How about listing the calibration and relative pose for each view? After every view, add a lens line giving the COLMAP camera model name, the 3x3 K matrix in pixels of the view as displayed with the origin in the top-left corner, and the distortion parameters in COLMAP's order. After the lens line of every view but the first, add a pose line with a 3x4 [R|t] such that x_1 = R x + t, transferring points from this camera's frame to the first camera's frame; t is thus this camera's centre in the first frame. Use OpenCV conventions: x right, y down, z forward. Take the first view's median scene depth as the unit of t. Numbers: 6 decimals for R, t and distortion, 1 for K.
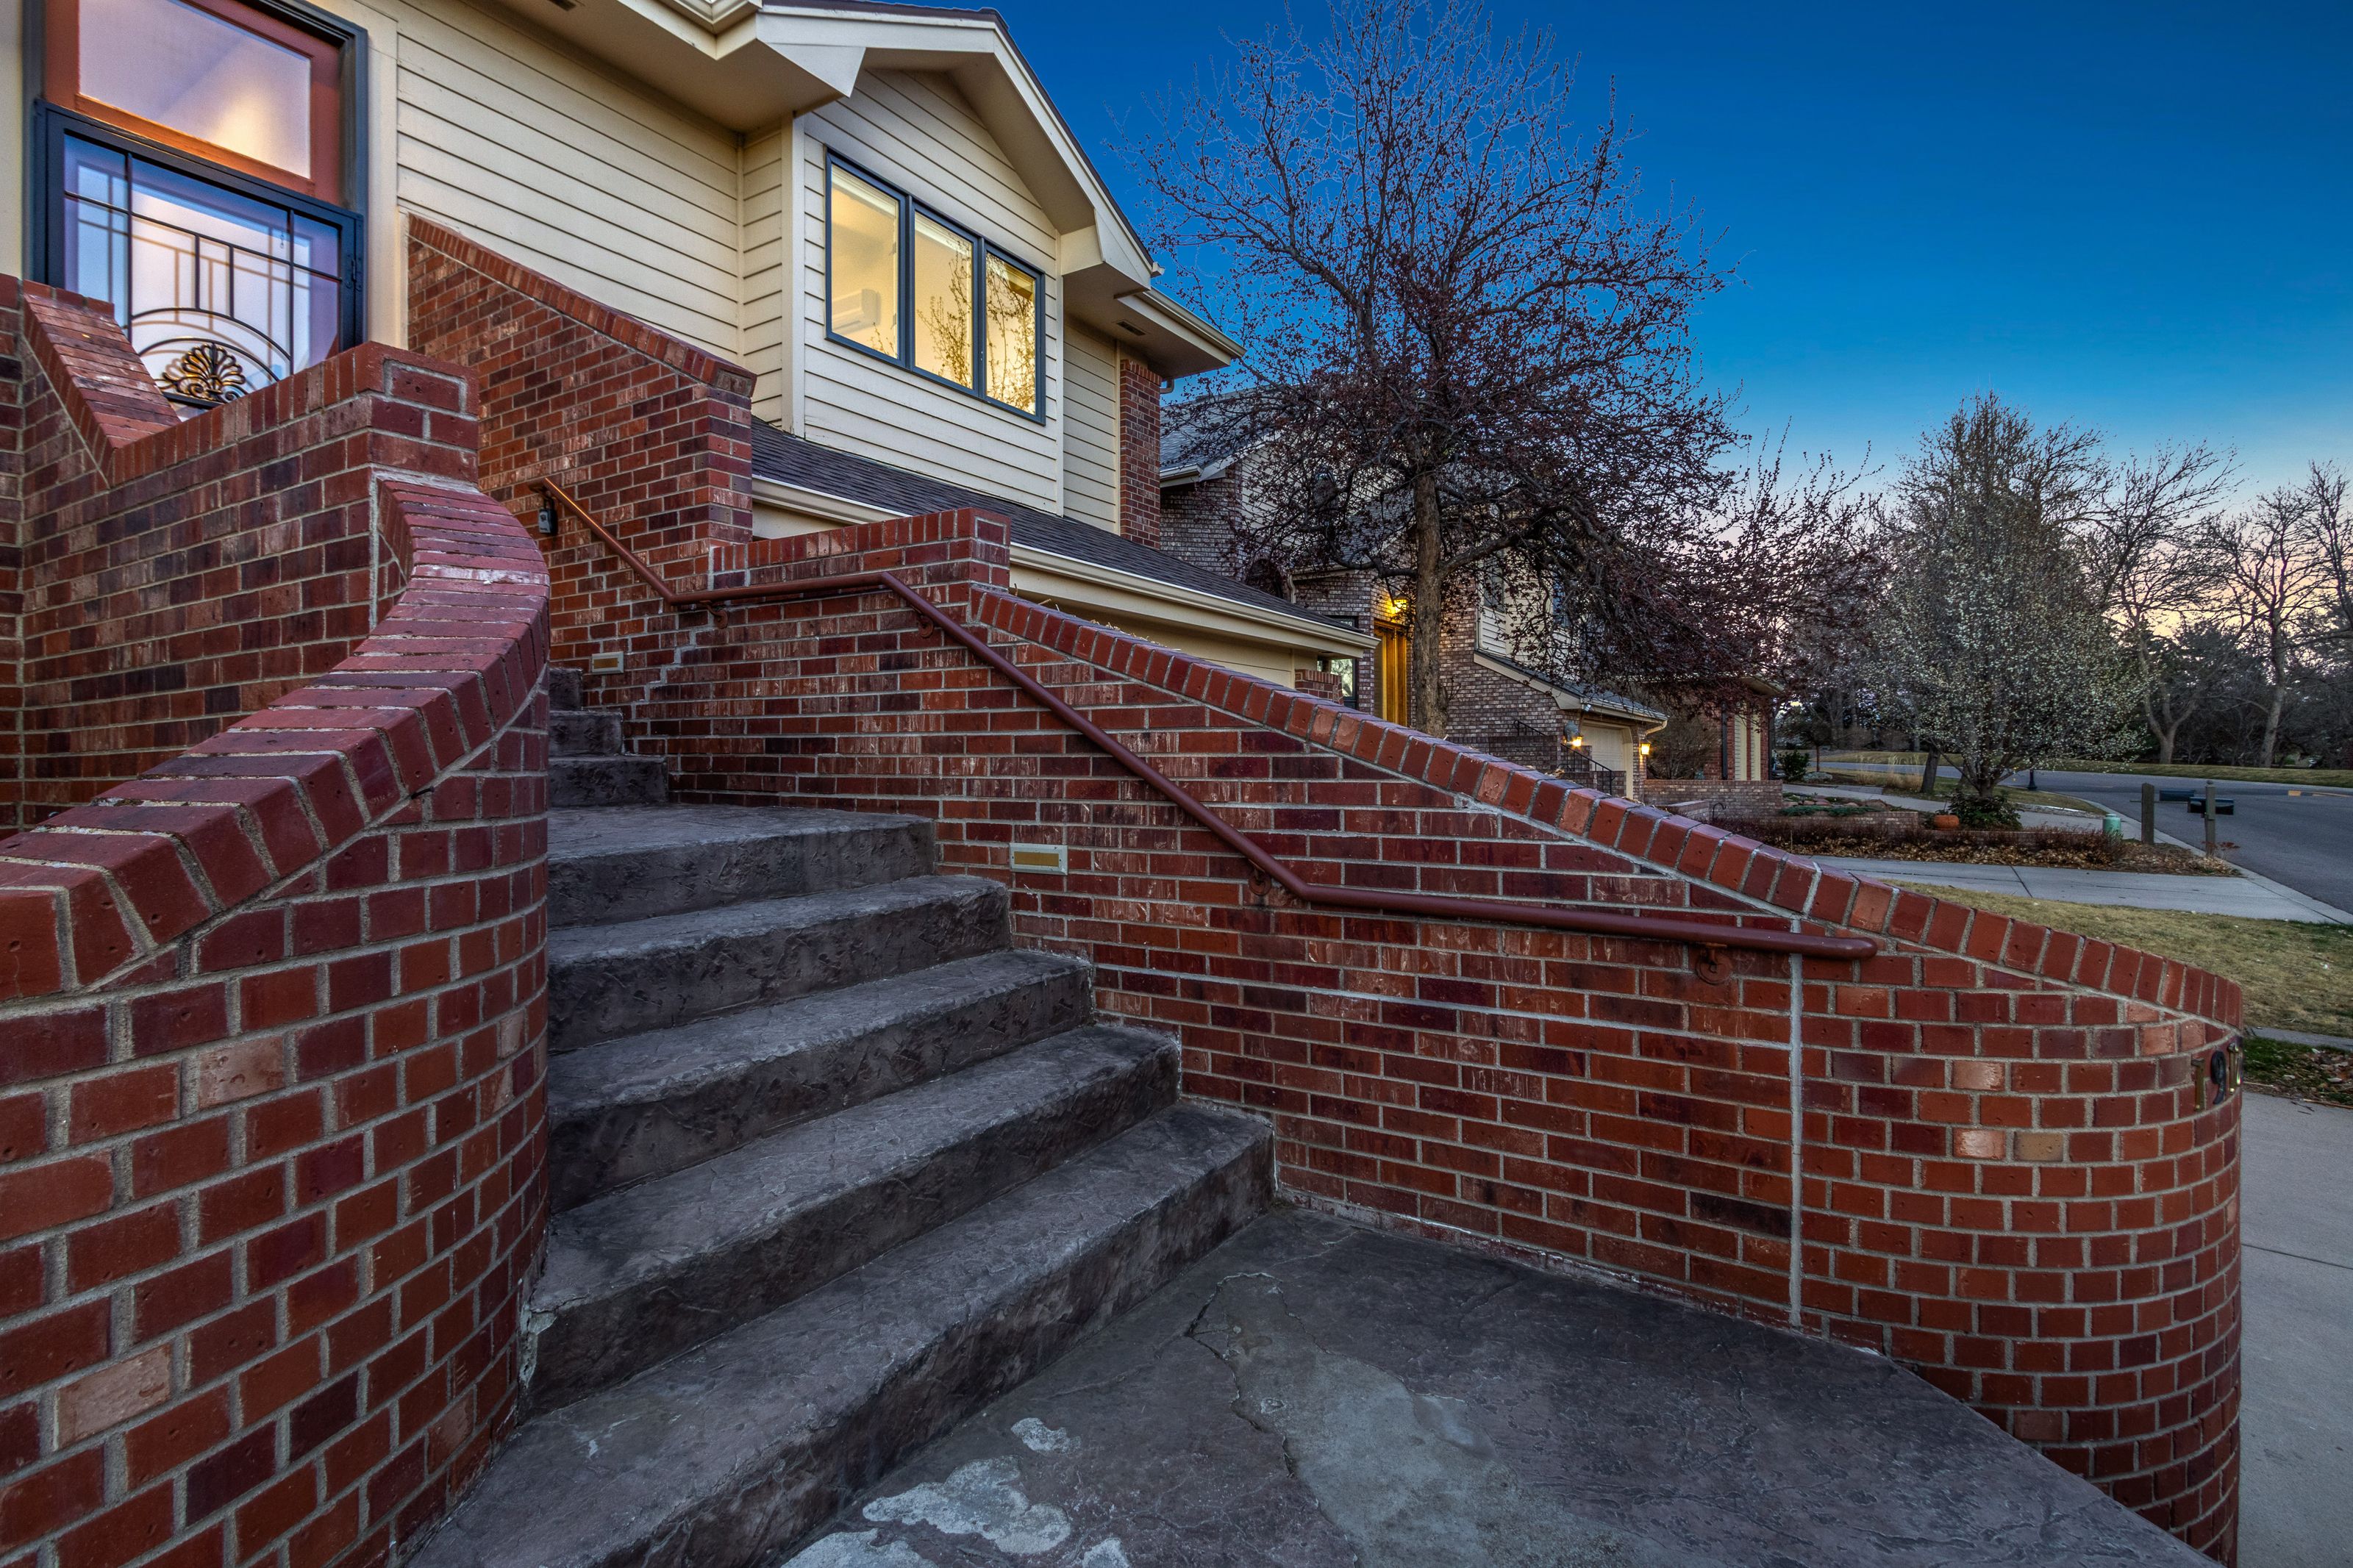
lens RADIAL K [[1121.2, 0, 1150.3], [0, 1121.2, 762.2], [0, 0, 1]] dist [0.005132, 0.000544]
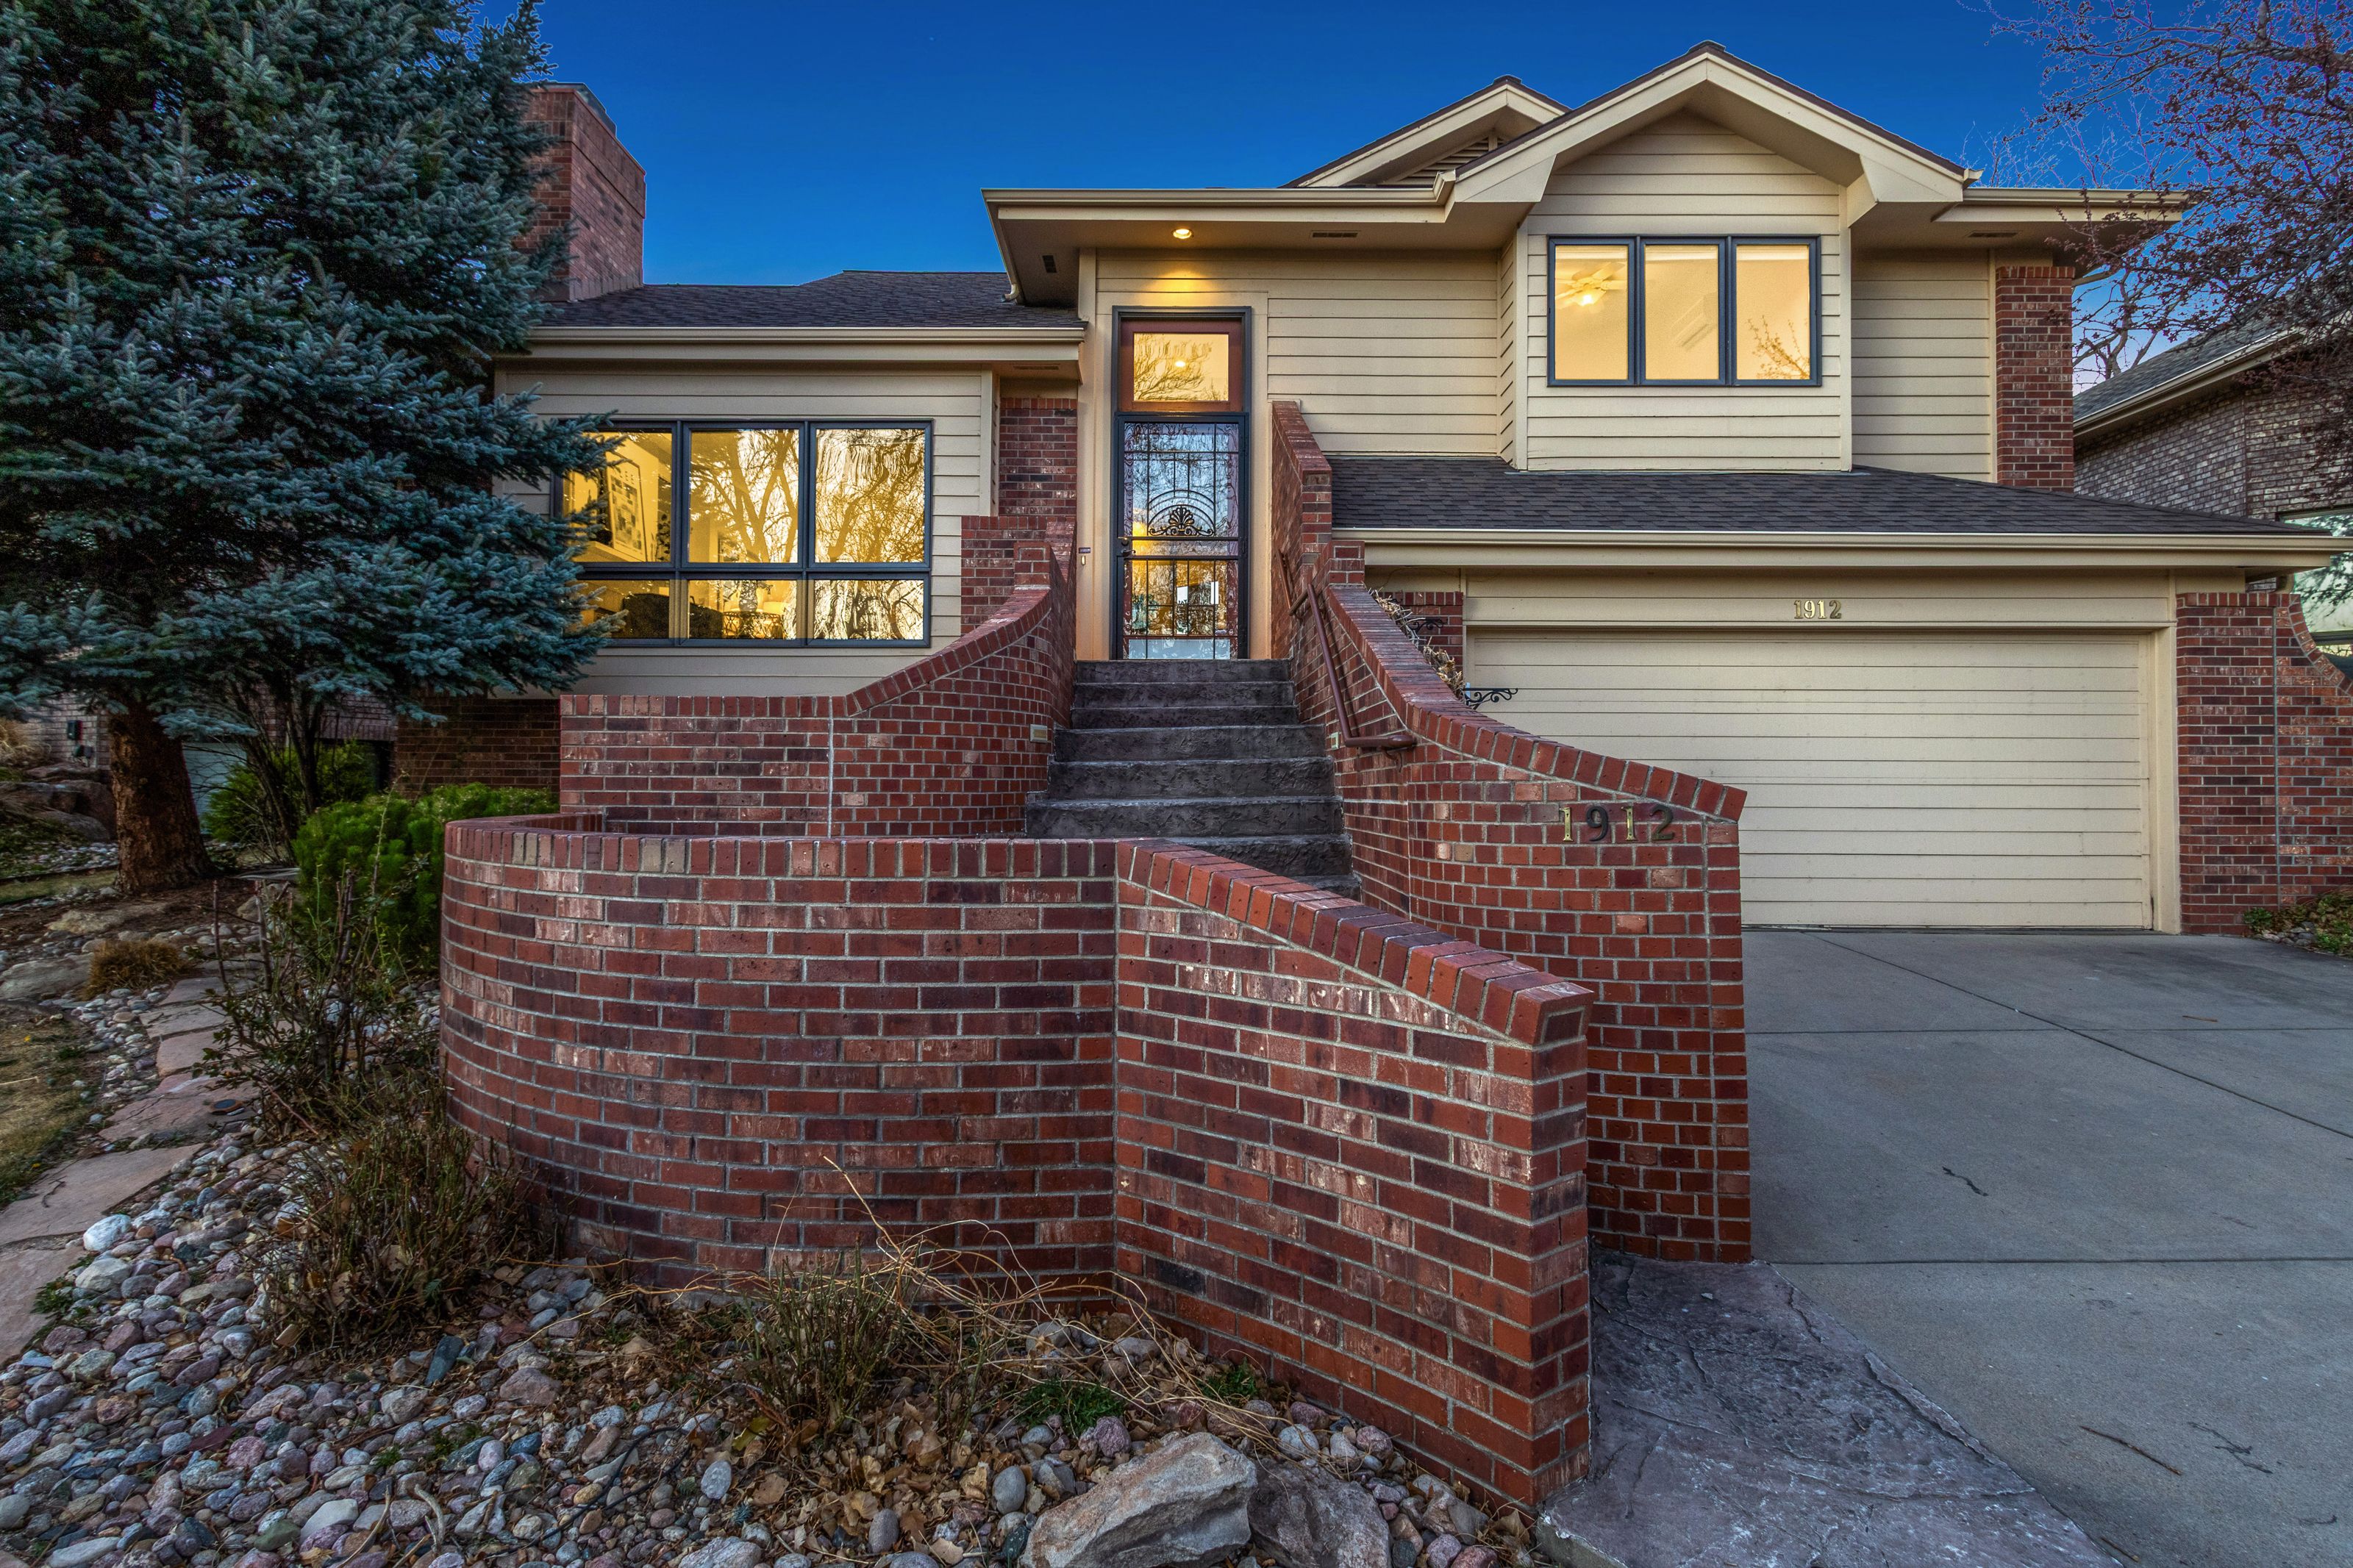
lens RADIAL K [[1254.9, 0, 1184.3], [0, 1254.9, 752.9], [0, 0, 1]] dist [0.017491, -0.000236]
pose [[0.555068, -0.021497, -0.831527, 1.032953], [-0.000338, 0.999660, -0.026069, 0.116177], [0.831805, 0.014751, 0.554872, -0.196213]]
